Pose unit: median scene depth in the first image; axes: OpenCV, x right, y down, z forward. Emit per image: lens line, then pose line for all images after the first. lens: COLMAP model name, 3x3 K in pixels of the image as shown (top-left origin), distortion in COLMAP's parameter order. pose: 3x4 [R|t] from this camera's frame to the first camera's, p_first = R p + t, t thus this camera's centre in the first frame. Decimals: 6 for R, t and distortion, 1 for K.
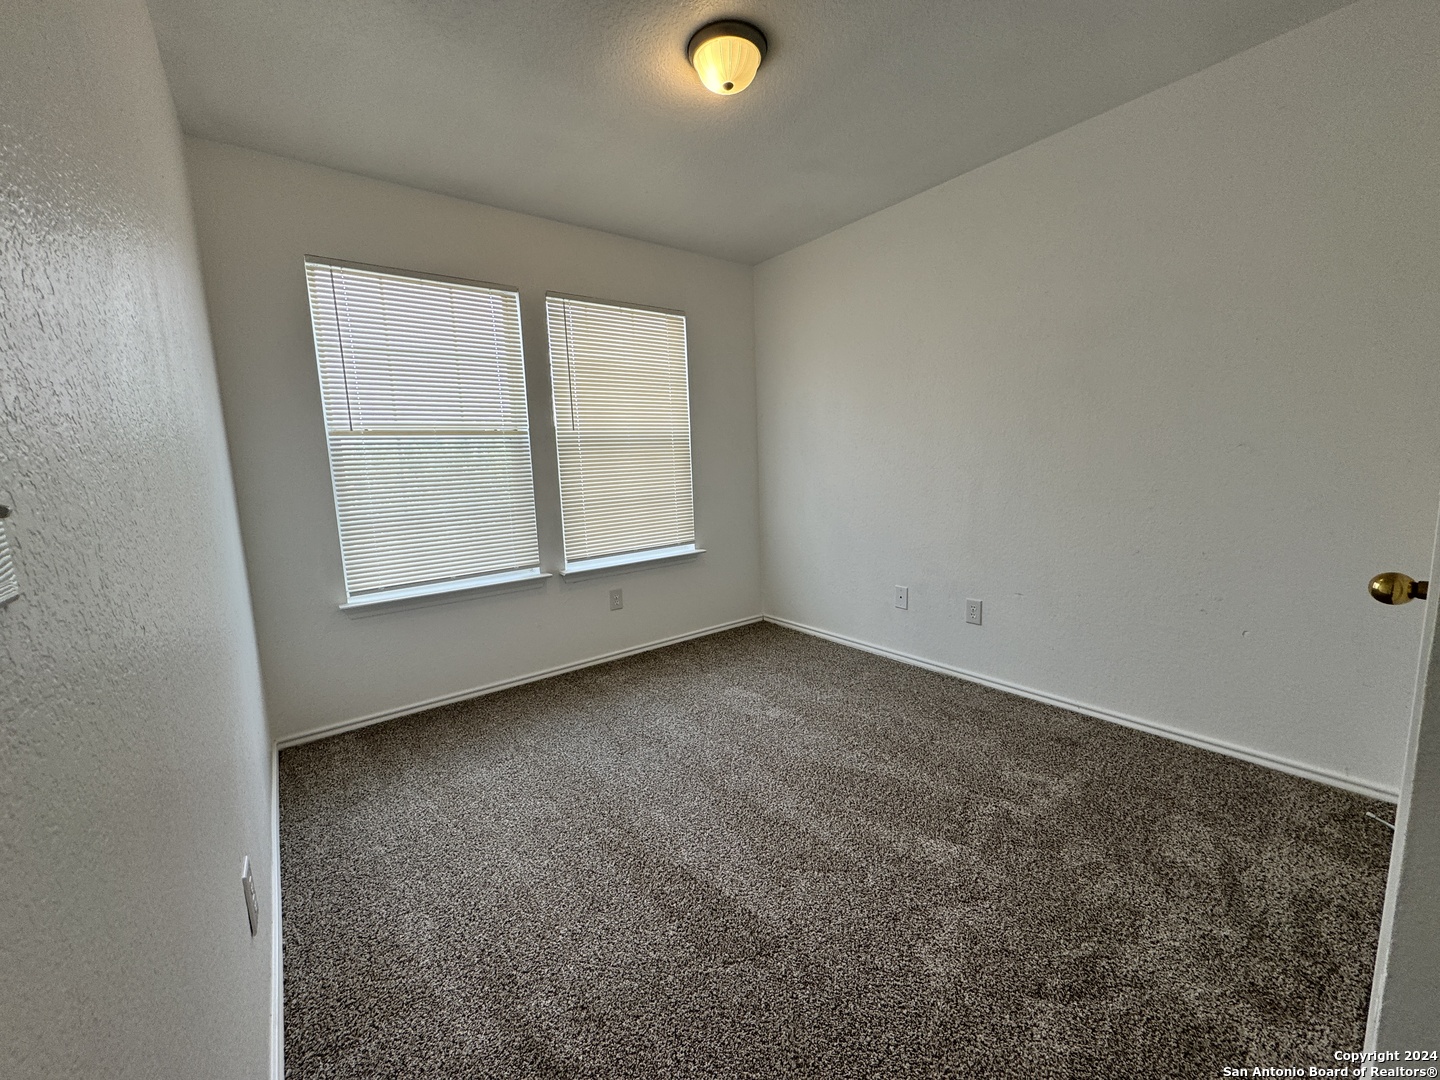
lens RADIAL K [[576.1, 0, 721.2], [0, 576.1, 533.6], [0, 0, 1]] dist [0.000663, 0.000149]
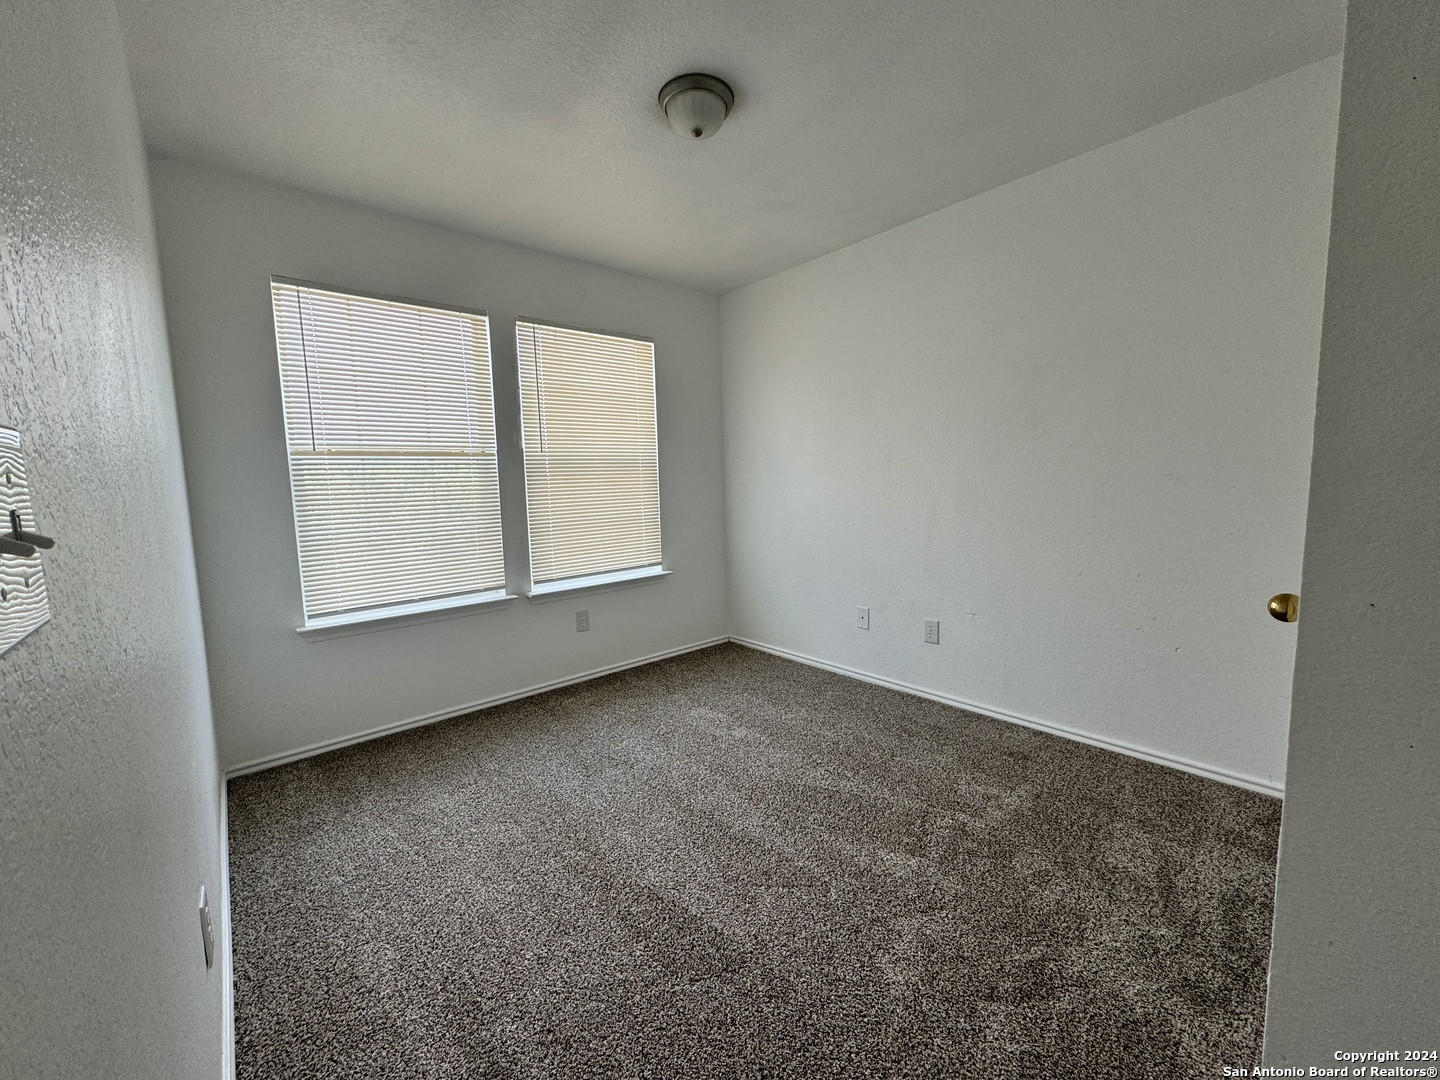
lens RADIAL K [[576.1, 0, 718.4], [0, 576.1, 534.6], [0, 0, 1]] dist [0.000663, 0.000149]
pose [[0.998522, 0.003643, 0.054233, -0.003650], [-0.001780, 0.999408, -0.034357, -0.003775], [-0.054326, 0.034210, 0.997937, -0.036156]]
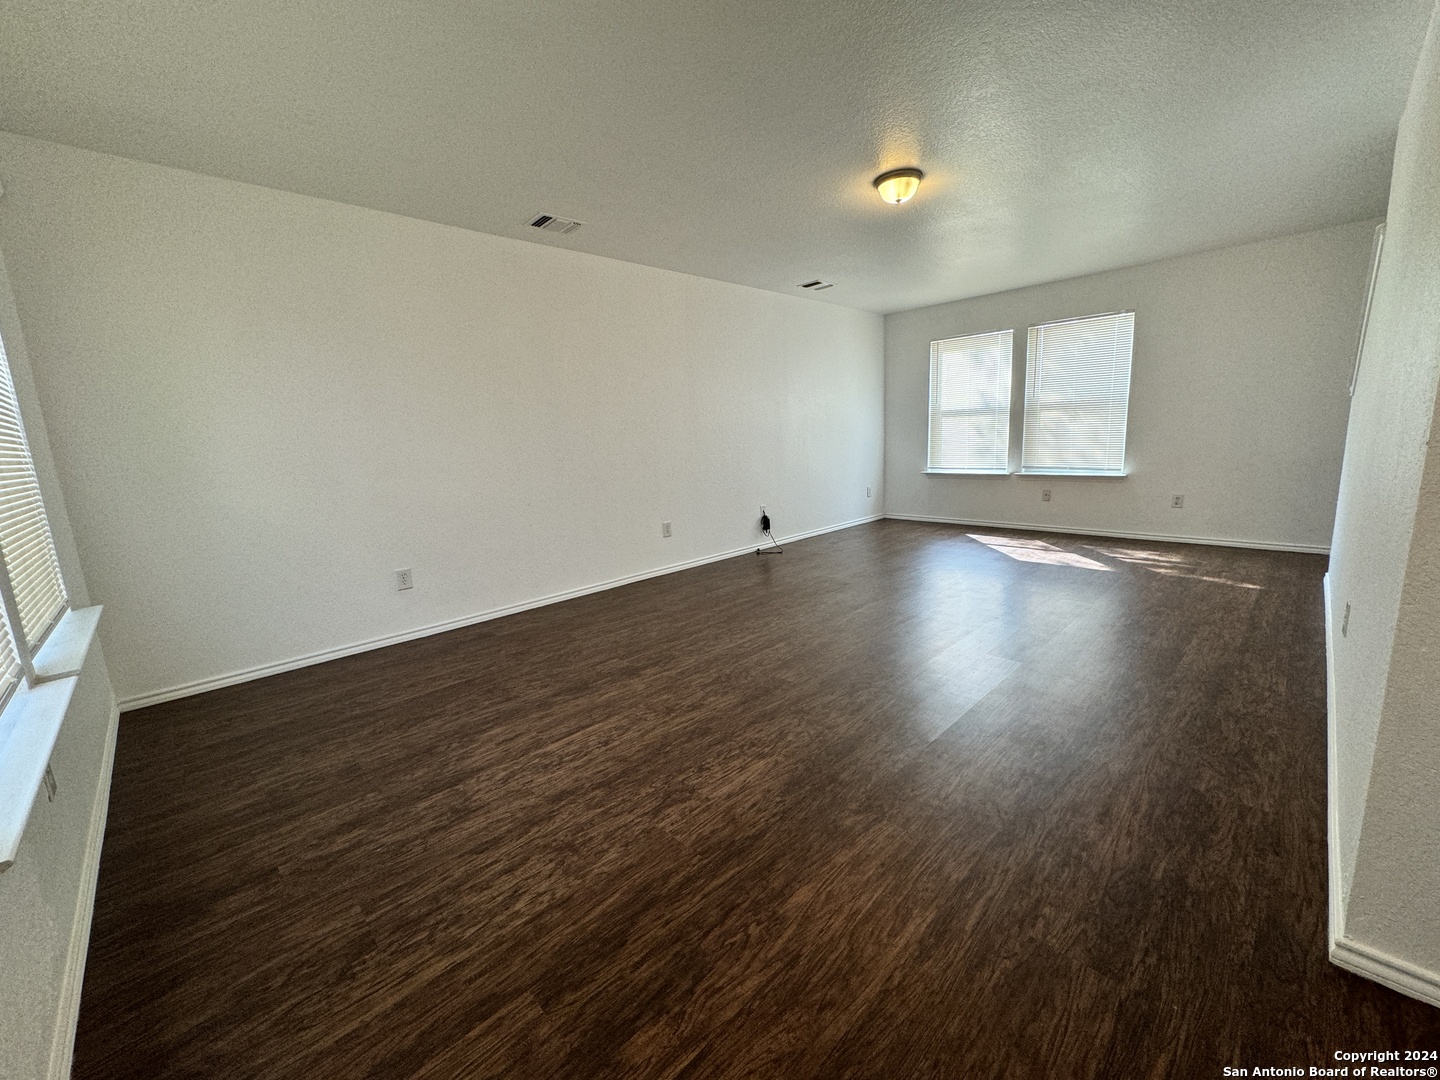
lens RADIAL K [[576.1, 0, 718.9], [0, 576.1, 540.2], [0, 0, 1]] dist [0.000663, 0.000149]
pose [[0.114920, 0.207383, -0.971486, 1.460173], [-0.090426, 0.976089, 0.197668, -0.010750], [0.989250, 0.065132, 0.130925, -0.230829]]
